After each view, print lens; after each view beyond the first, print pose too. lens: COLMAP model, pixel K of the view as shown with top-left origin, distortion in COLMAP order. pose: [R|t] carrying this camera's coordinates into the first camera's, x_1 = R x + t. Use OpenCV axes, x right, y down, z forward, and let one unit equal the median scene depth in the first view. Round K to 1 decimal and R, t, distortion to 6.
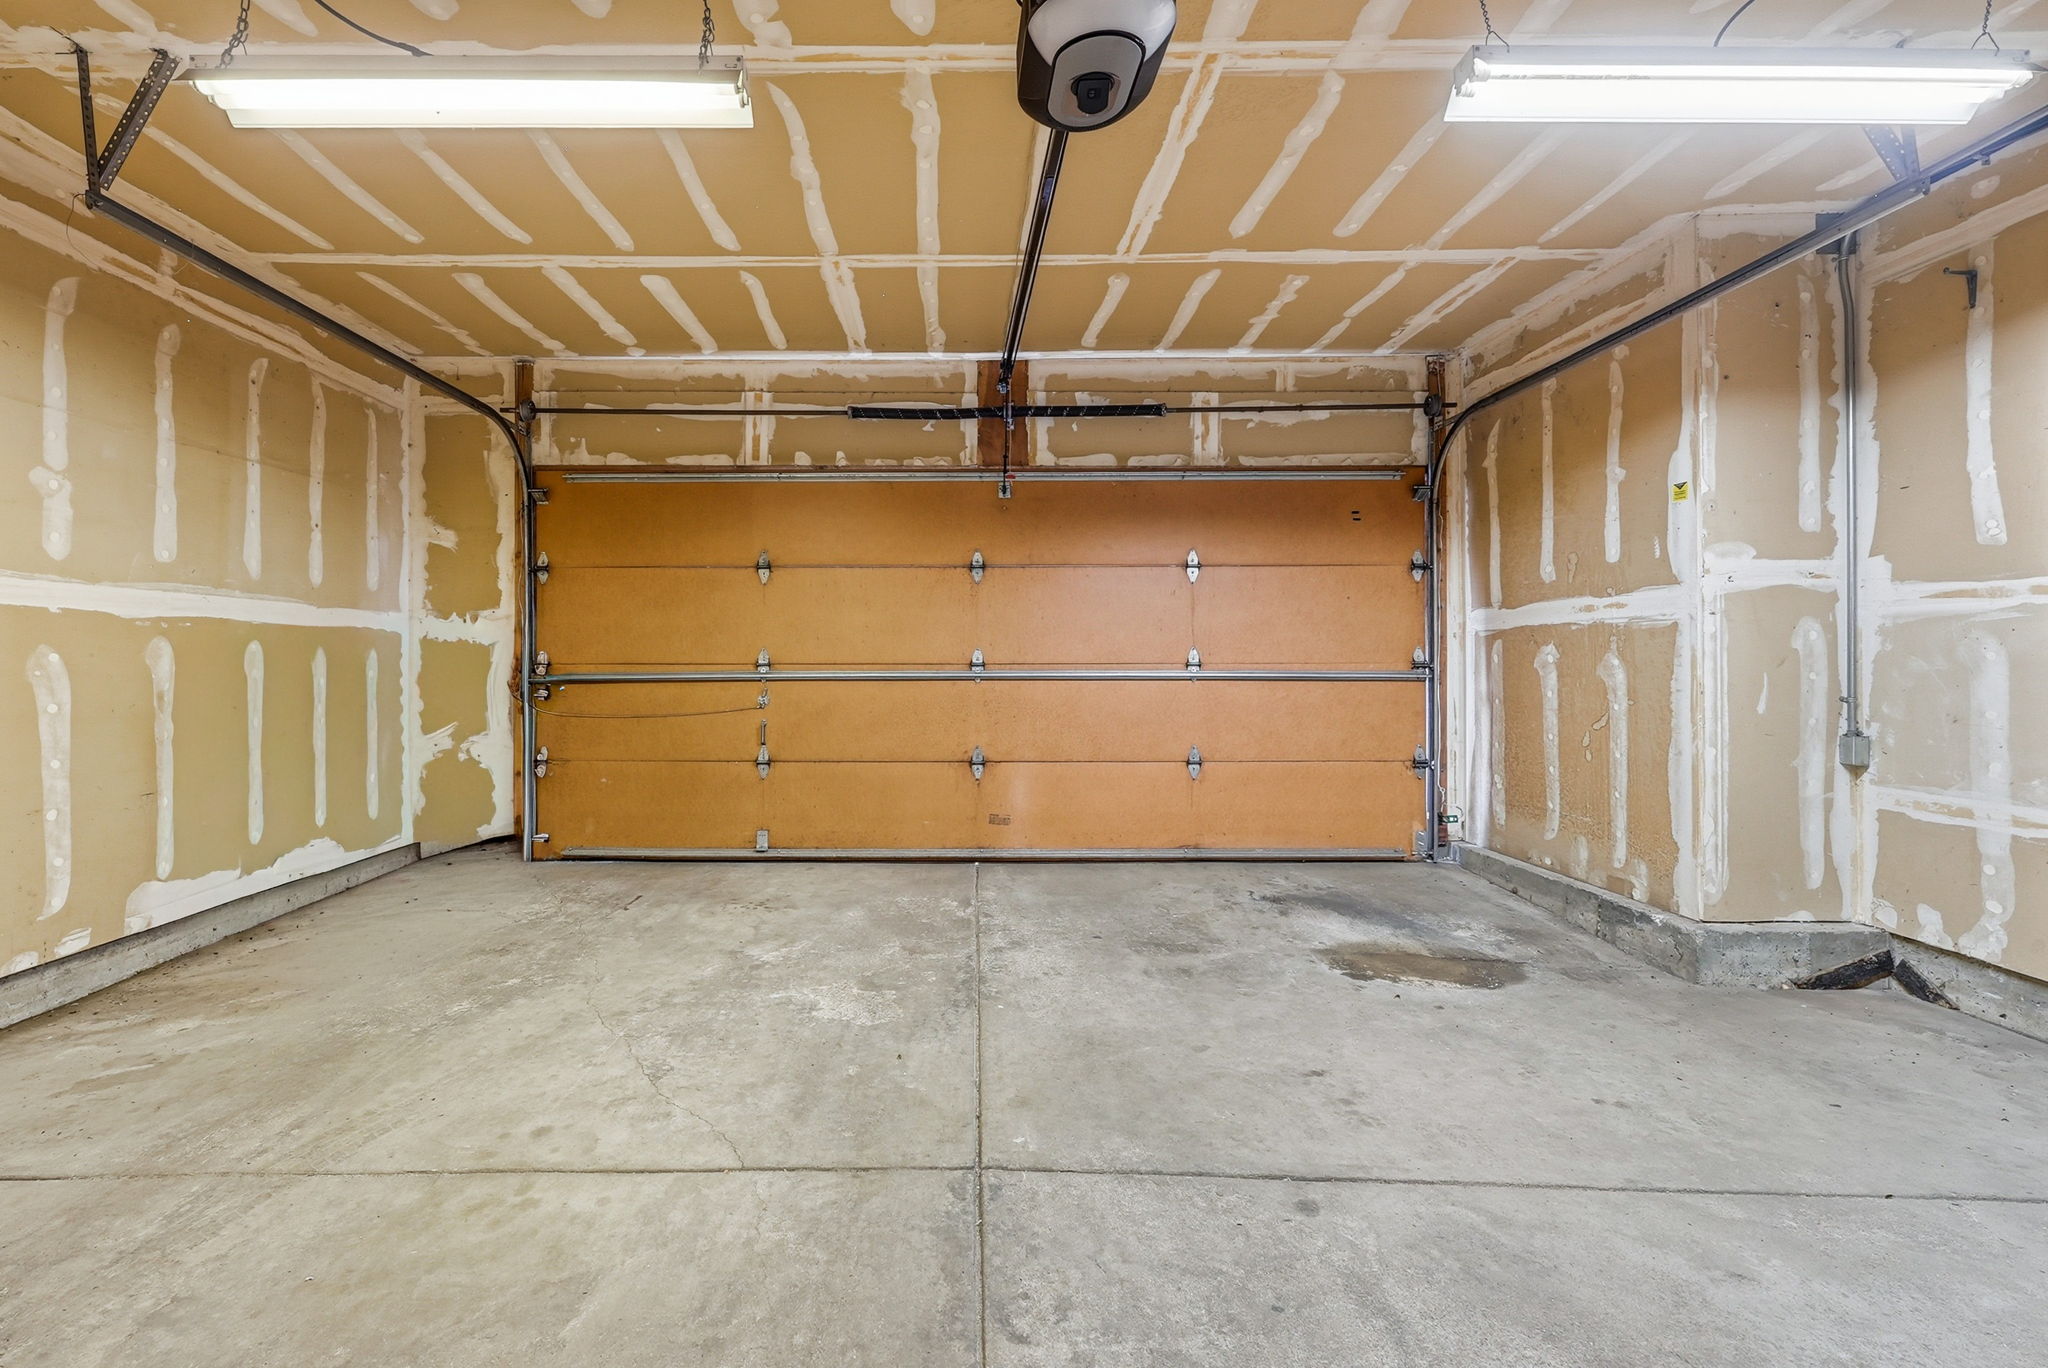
lens RADIAL K [[853.7, 0, 1003.8], [0, 853.7, 669.0], [0, 0, 1]] dist [-0.001109, 0.000127]
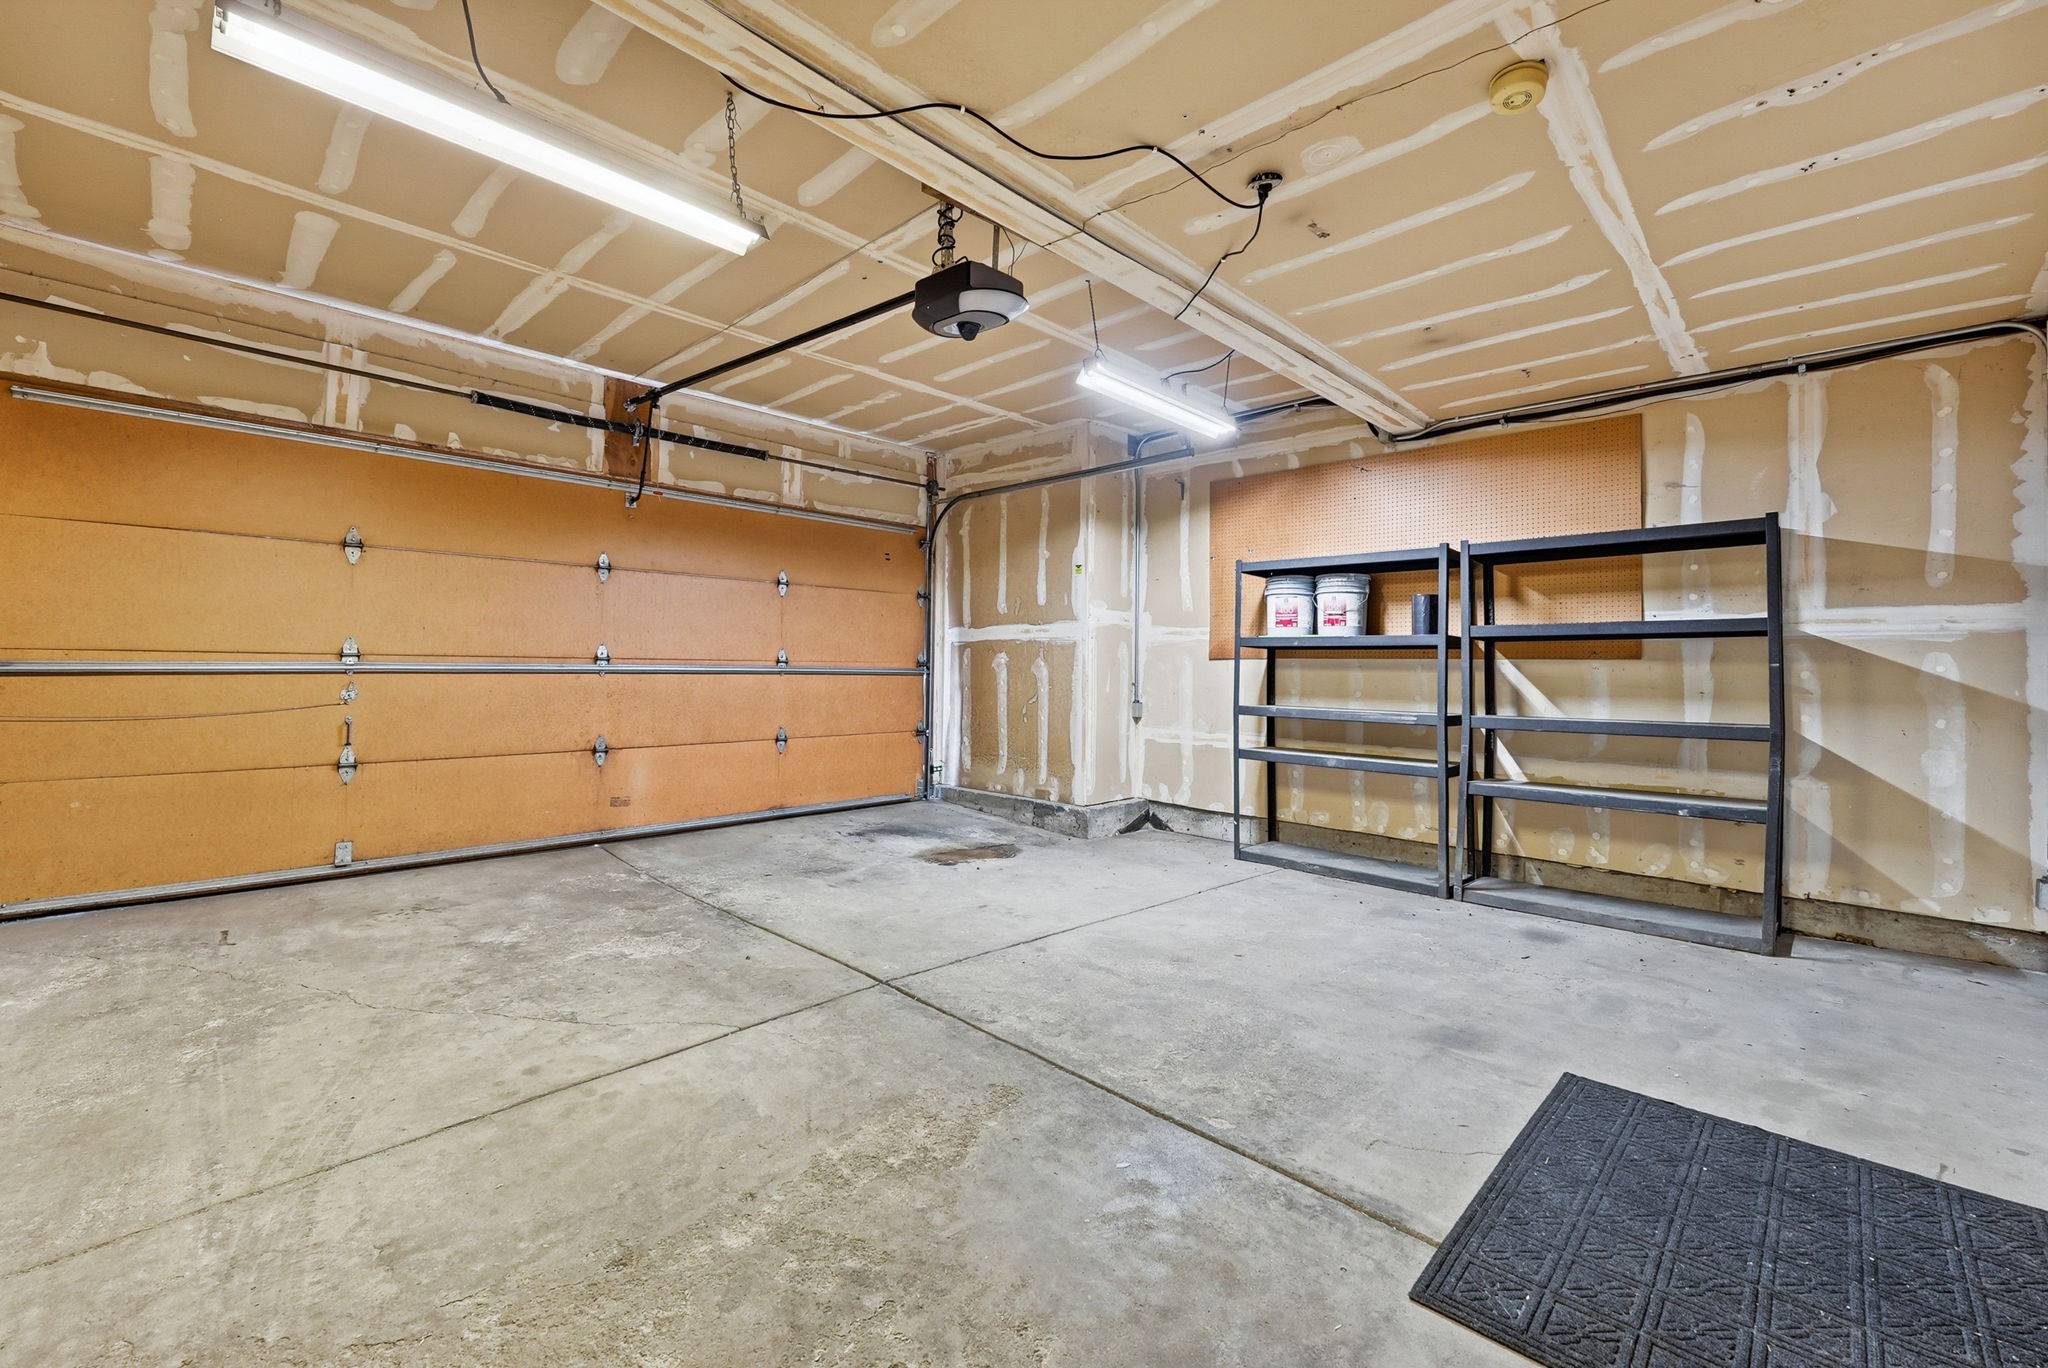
lens RADIAL K [[853.7, 0, 1003.8], [0, 853.7, 669.0], [0, 0, 1]] dist [-0.001109, 0.000127]
pose [[0.696070, 0.008398, 0.717925, -0.632465], [-0.007899, 0.999961, -0.004039, 0.011160], [-0.717931, -0.002859, 0.696108, -0.151272]]
